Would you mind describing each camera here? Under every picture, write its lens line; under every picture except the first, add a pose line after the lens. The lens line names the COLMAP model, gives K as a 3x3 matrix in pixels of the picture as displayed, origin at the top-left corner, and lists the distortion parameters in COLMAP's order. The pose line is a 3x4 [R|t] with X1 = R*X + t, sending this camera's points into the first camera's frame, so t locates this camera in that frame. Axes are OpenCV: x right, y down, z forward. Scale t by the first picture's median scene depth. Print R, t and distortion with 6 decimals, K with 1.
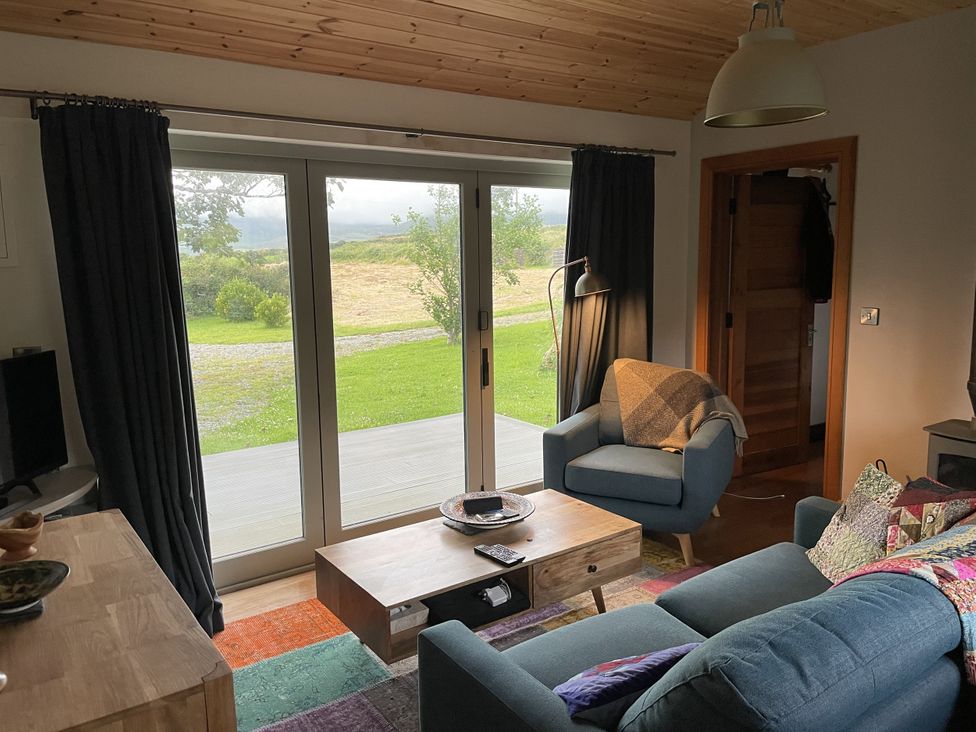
lens RADIAL K [[658.8, 0, 488.0], [0, 658.8, 366.0], [0, 0, 1]] dist [-0.079778, 0.000846]
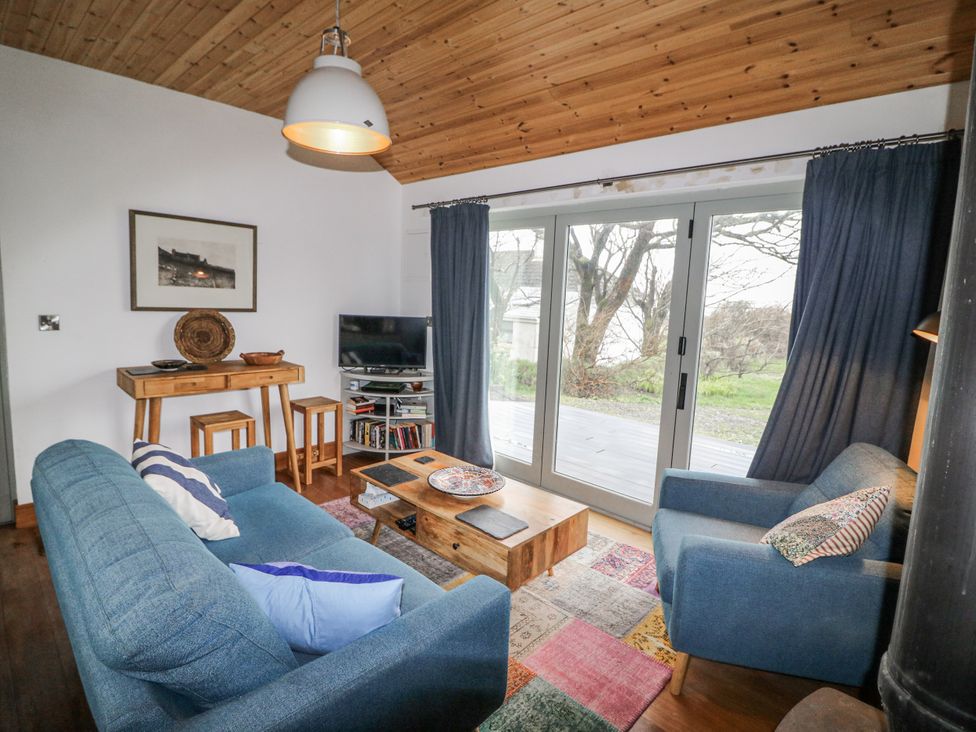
lens RADIAL K [[503.6, 0, 489.7], [0, 503.6, 354.2], [0, 0, 1]] dist [-0.002263, -0.014605]
pose [[0.212609, 0.163708, -0.963326, 0.738820], [-0.175602, 0.976216, 0.127143, -0.112645], [0.961229, 0.142131, 0.236300, 0.541066]]
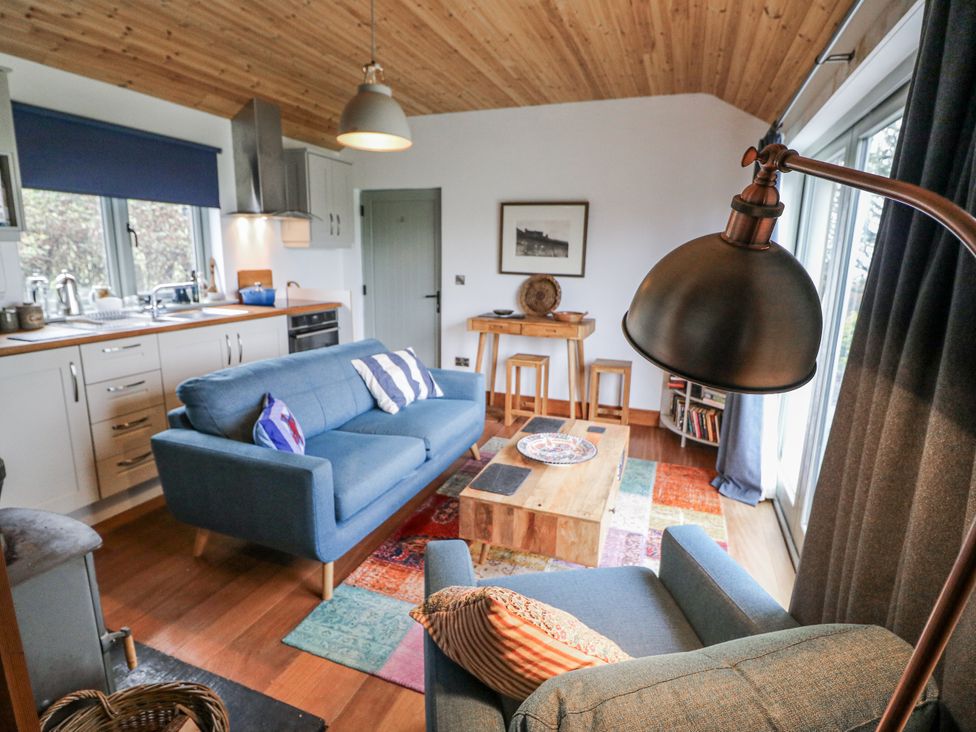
lens RADIAL K [[511.1, 0, 490.1], [0, 511.1, 355.1], [0, 0, 1]] dist [0.000995, -0.014255]
pose [[-0.822599, 0.135175, -0.552321, 0.509215], [-0.060083, 0.945232, 0.320821, -0.185582], [0.565439, 0.297092, -0.769425, 1.184838]]
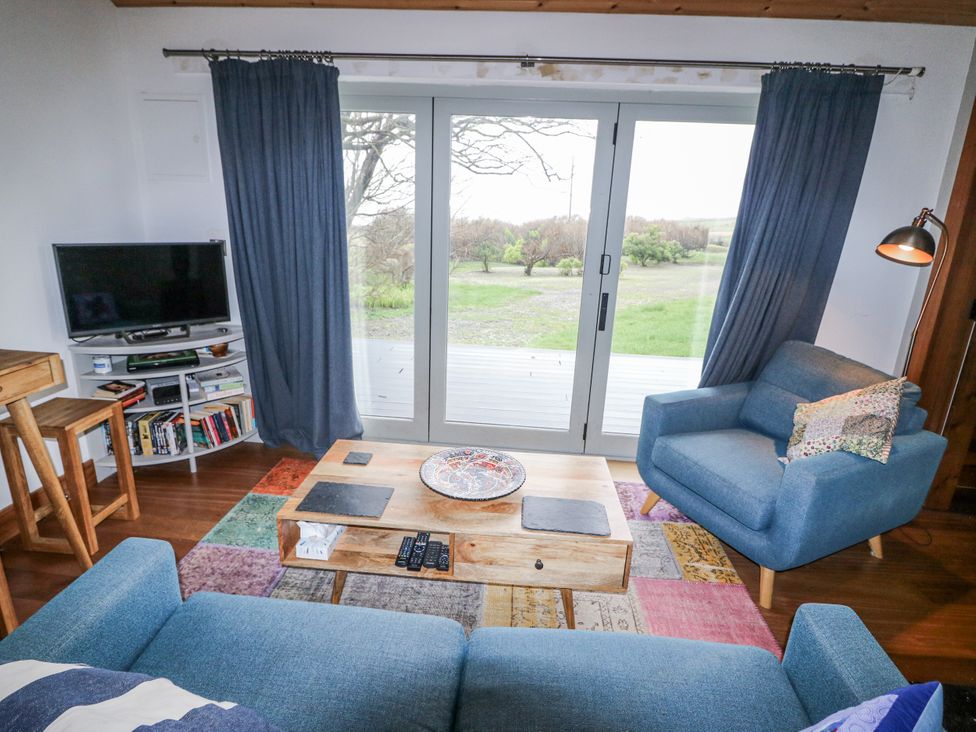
lens RADIAL K [[511.1, 0, 490.1], [0, 511.1, 355.1], [0, 0, 1]] dist [0.000995, -0.014255]
pose [[0.778371, 0.236992, -0.581355, 0.354254], [-0.152759, 0.969677, 0.190766, -0.063106], [0.608936, -0.059680, 0.790971, 0.288193]]
